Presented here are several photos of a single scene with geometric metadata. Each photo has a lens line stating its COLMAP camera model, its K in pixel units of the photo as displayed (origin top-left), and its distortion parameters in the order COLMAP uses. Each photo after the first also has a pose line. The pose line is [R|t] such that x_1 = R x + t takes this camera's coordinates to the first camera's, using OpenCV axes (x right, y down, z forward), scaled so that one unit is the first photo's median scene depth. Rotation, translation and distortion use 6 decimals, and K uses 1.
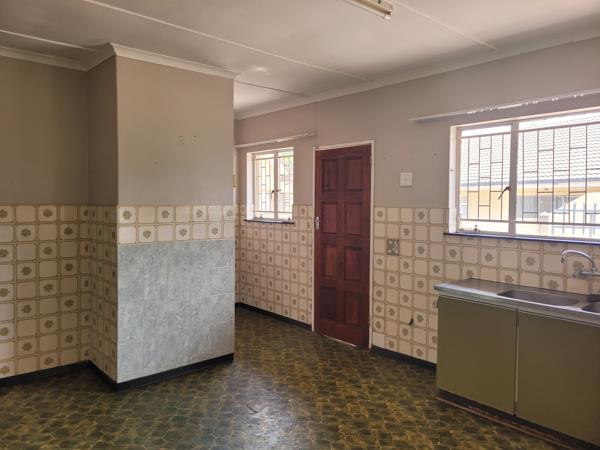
lens RADIAL K [[451.2, 0, 300.1], [0, 451.2, 223.1], [0, 0, 1]] dist [0.025491, -0.012416]
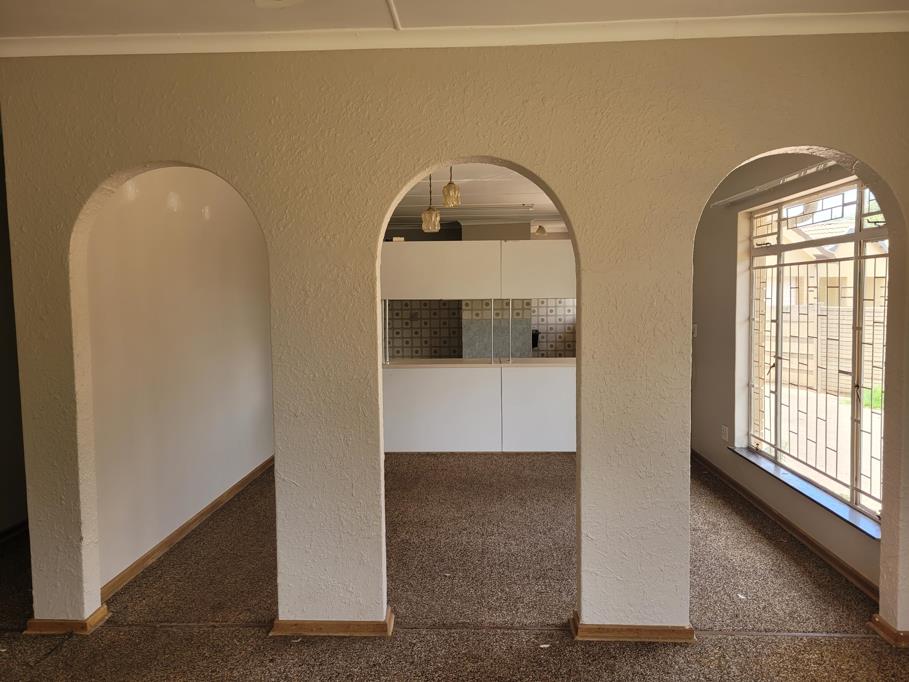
lens RADIAL K [[683.5, 0, 456.3], [0, 683.5, 343.4], [0, 0, 1]] dist [0.025491, -0.012416]
pose [[0.723649, 0.037006, -0.689175, 1.555647], [-0.017517, 0.999225, 0.035260, 0.043833], [0.689945, -0.013444, 0.723737, -1.125852]]
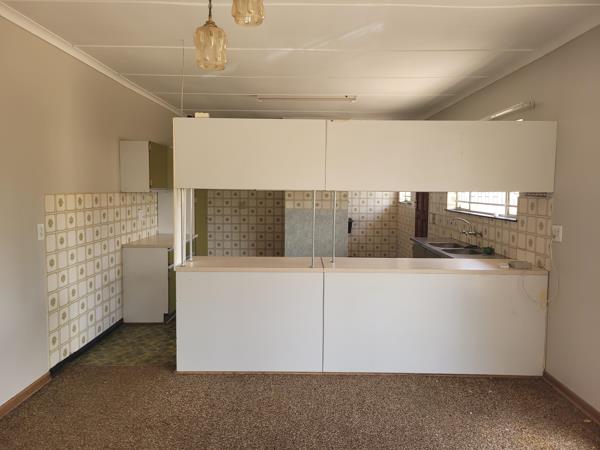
lens RADIAL K [[451.2, 0, 299.8], [0, 451.2, 223.2], [0, 0, 1]] dist [0.025491, -0.012416]
pose [[0.742143, 0.055899, -0.667906, 1.040293], [-0.037228, 0.998416, 0.042195, 0.021230], [0.669206, -0.006450, 0.743049, -0.536442]]
